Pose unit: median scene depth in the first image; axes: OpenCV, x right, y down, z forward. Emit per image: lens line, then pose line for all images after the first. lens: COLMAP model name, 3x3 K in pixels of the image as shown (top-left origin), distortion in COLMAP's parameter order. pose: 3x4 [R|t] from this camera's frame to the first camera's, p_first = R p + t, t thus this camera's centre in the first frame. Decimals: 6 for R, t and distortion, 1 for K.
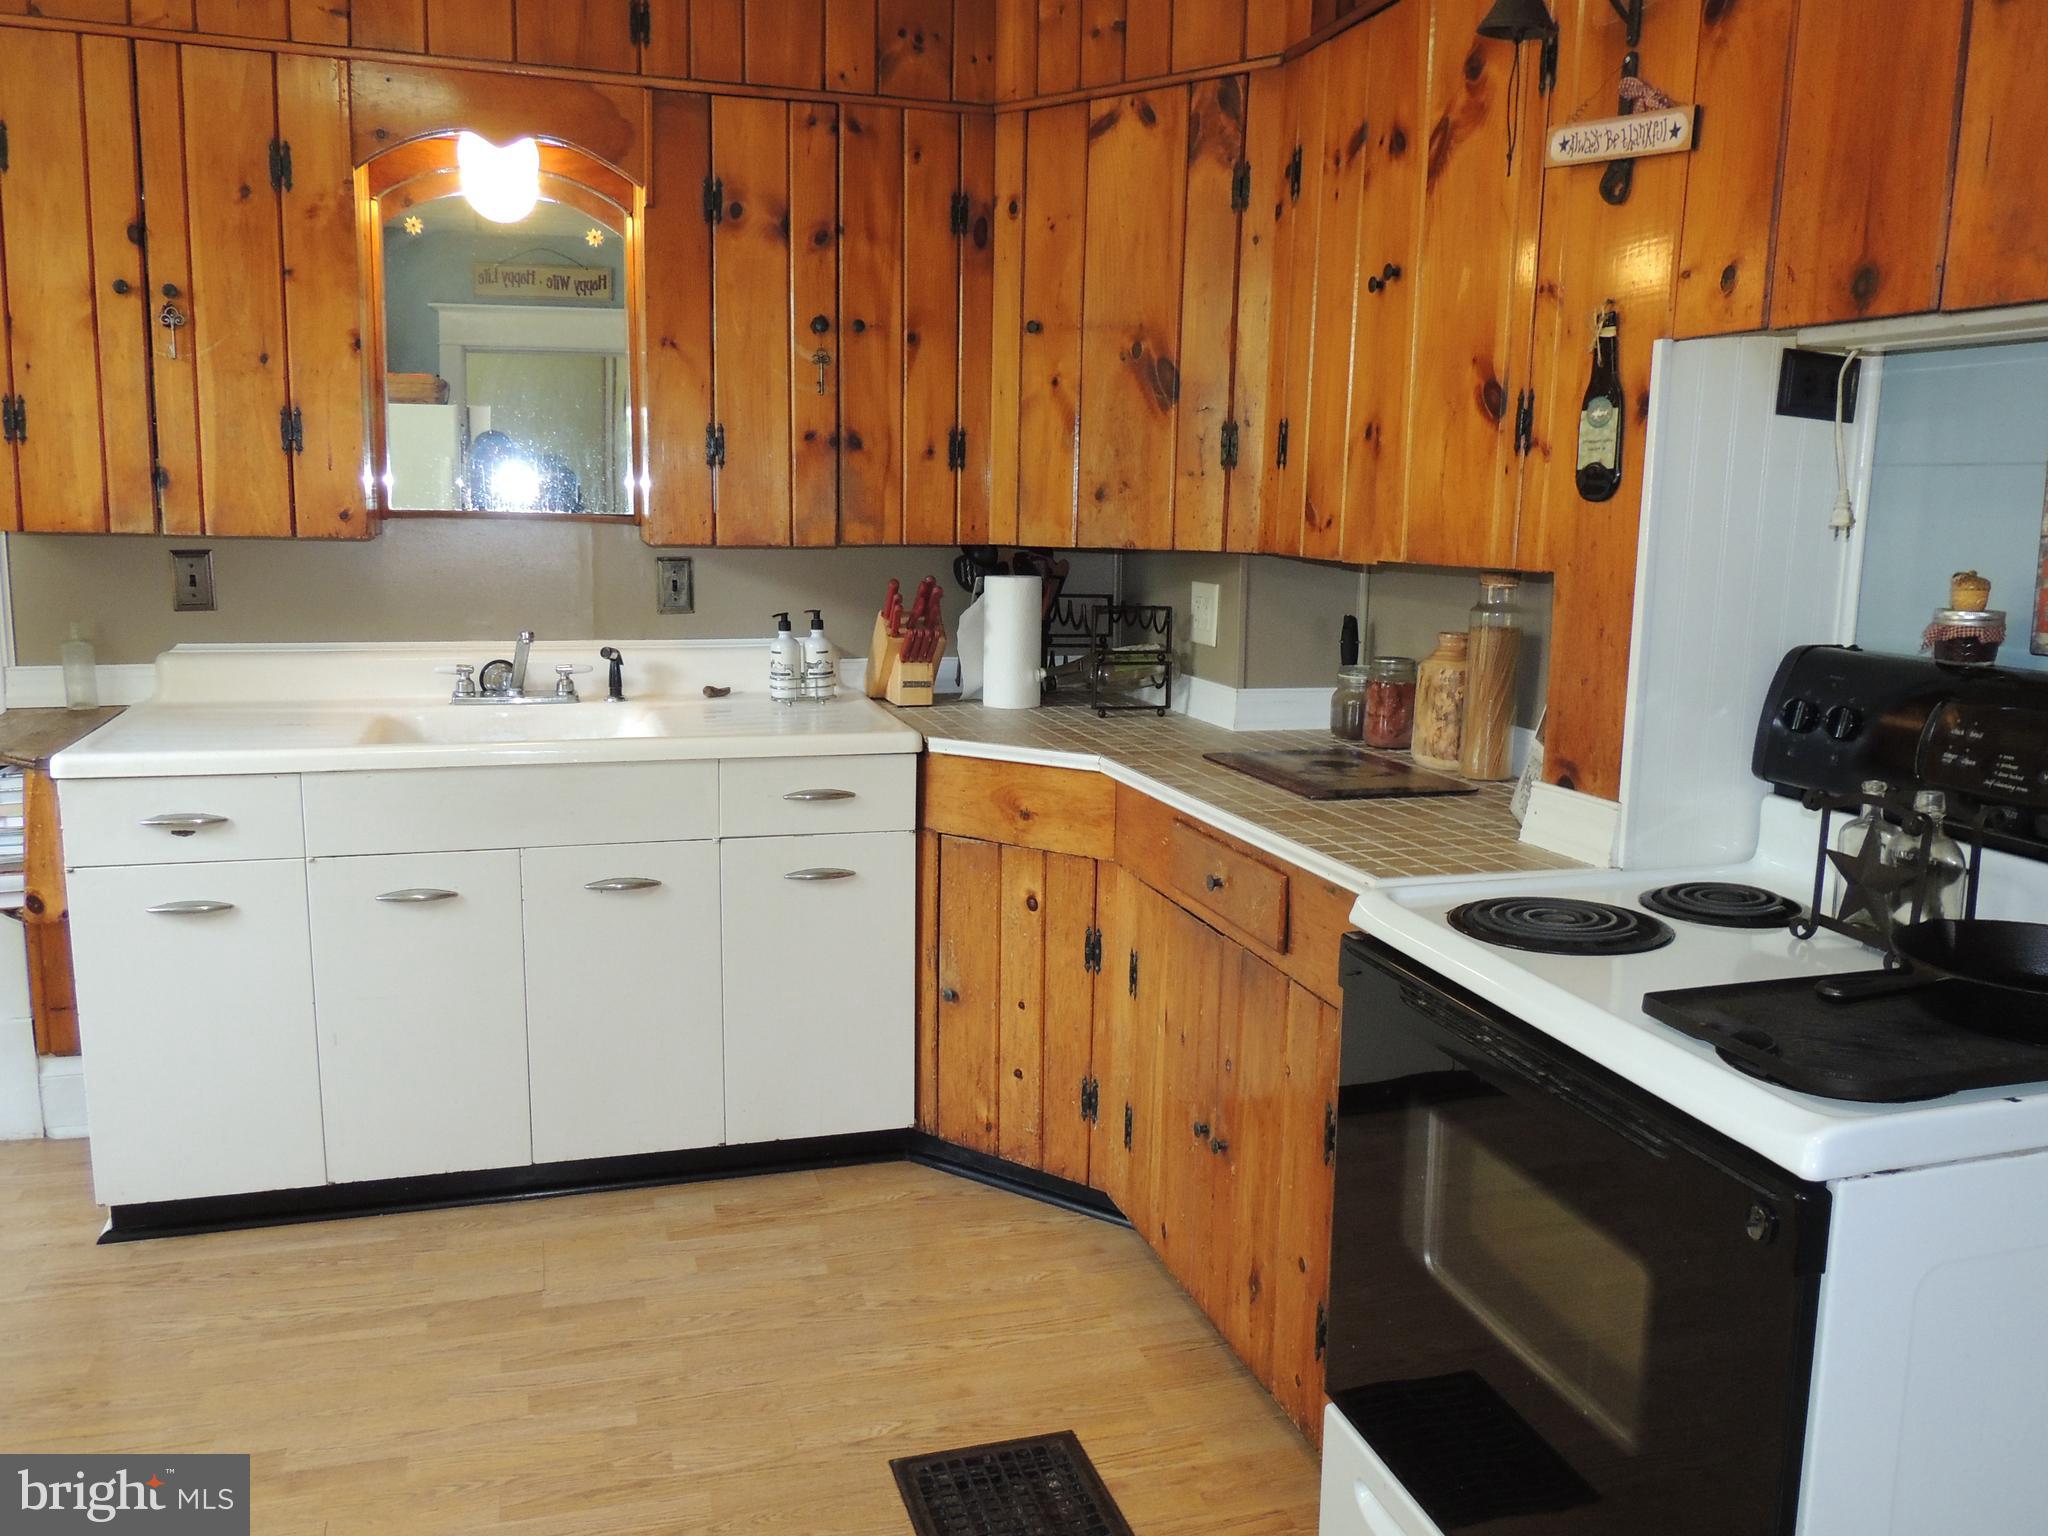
lens RADIAL K [[1630.8, 0, 1031.7], [0, 1630.8, 770.3], [0, 0, 1]] dist [-0.017434, 0.001677]
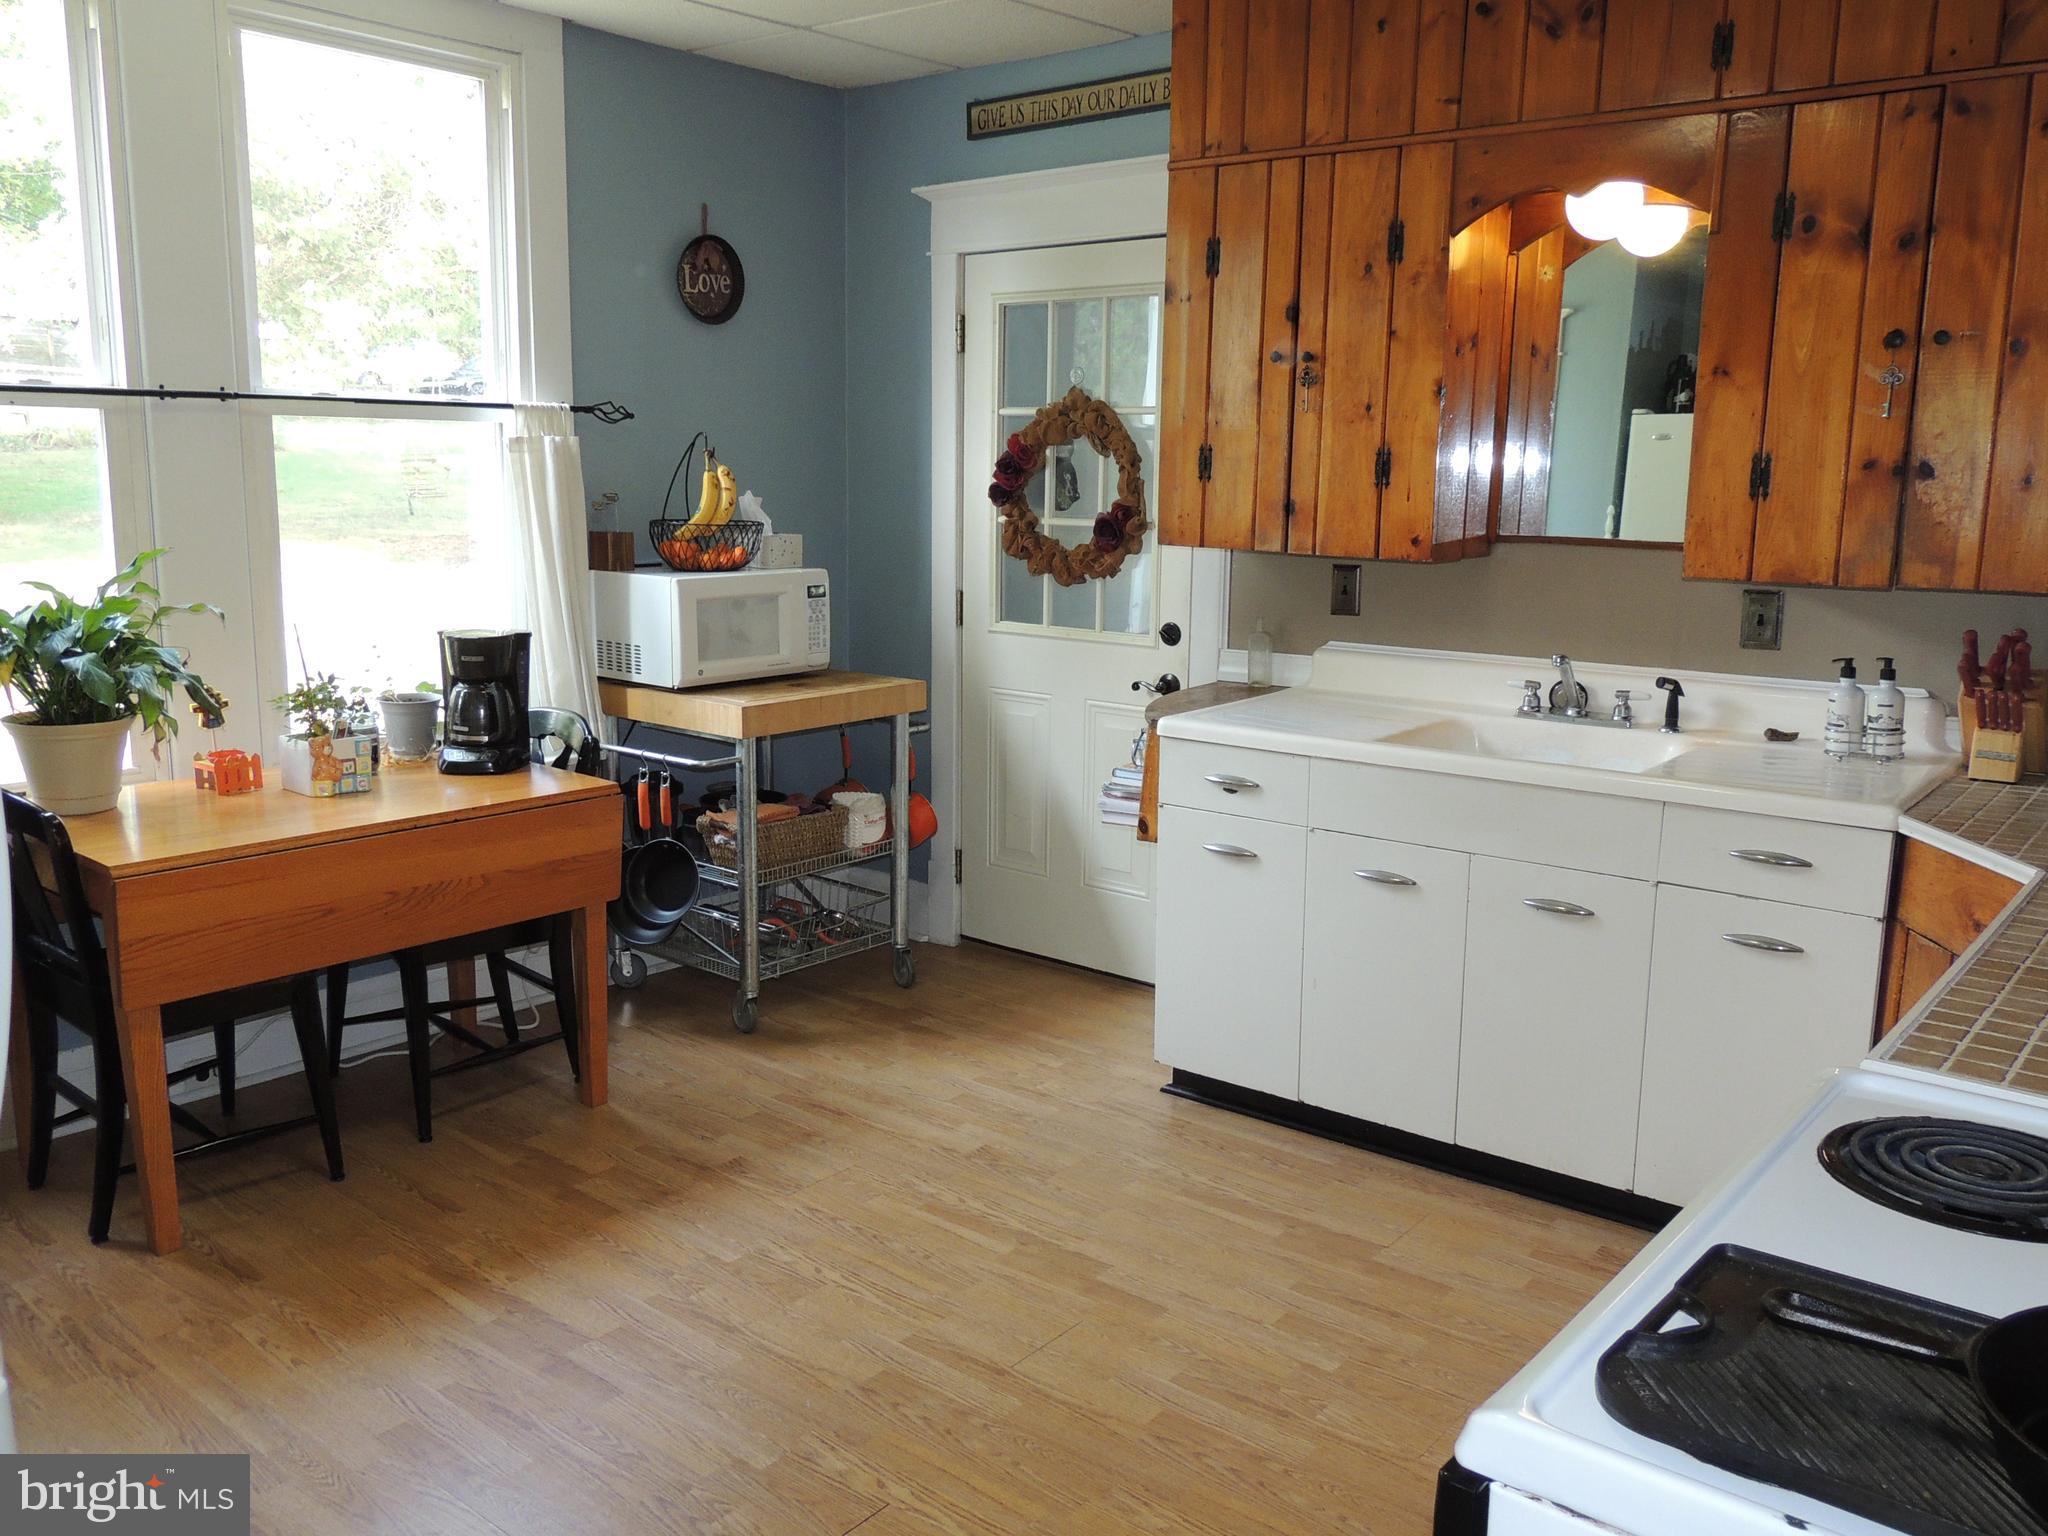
lens RADIAL K [[1630.8, 0, 1036.0], [0, 1630.8, 767.7], [0, 0, 1]] dist [-0.017434, 0.001677]
pose [[0.558390, 0.138371, -0.817957, 0.372812], [-0.135585, 0.987955, 0.074571, -0.046270], [0.818424, 0.069263, 0.570425, 0.130514]]
